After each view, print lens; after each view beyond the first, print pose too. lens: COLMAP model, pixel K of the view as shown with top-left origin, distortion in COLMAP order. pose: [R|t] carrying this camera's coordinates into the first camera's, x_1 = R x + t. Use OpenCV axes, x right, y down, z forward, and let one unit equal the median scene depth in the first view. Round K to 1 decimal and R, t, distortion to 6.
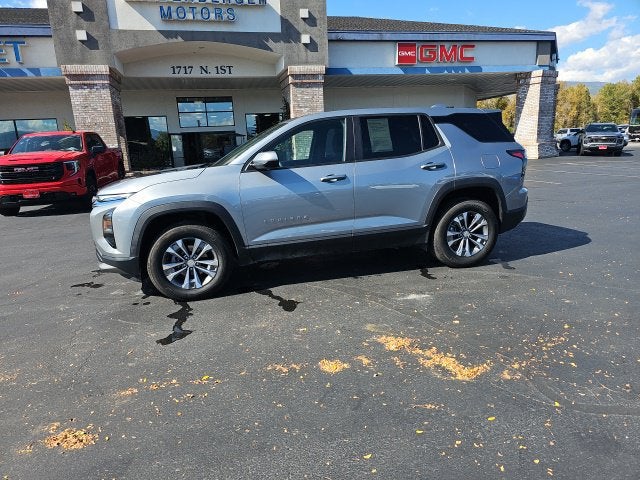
lens RADIAL K [[417.4, 0, 316.7], [0, 417.4, 240.2], [0, 0, 1]] dist [0.050907, -0.042447]
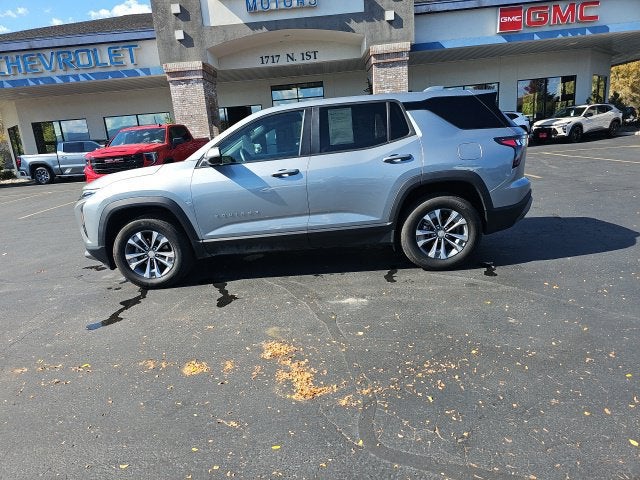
lens RADIAL K [[417.4, 0, 315.5], [0, 417.4, 238.1], [0, 0, 1]] dist [0.050907, -0.042447]
pose [[0.963267, 0.034765, -0.266286, 0.335125], [-0.024774, 0.998861, 0.040791, -0.034859], [0.267401, -0.032696, 0.963031, 0.068317]]
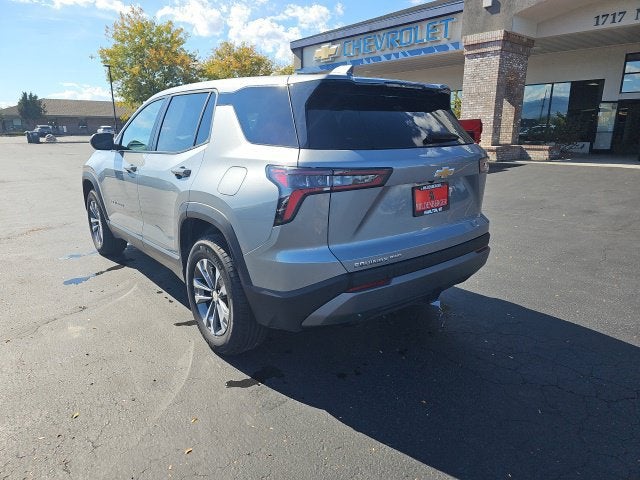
lens RADIAL K [[417.4, 0, 323.4], [0, 417.4, 239.5], [0, 0, 1]] dist [0.050907, -0.042447]
pose [[0.451092, 0.275003, -0.849052, 0.899677], [-0.211995, 0.957131, 0.197379, -0.238496], [0.866934, 0.090958, 0.490053, 0.834640]]
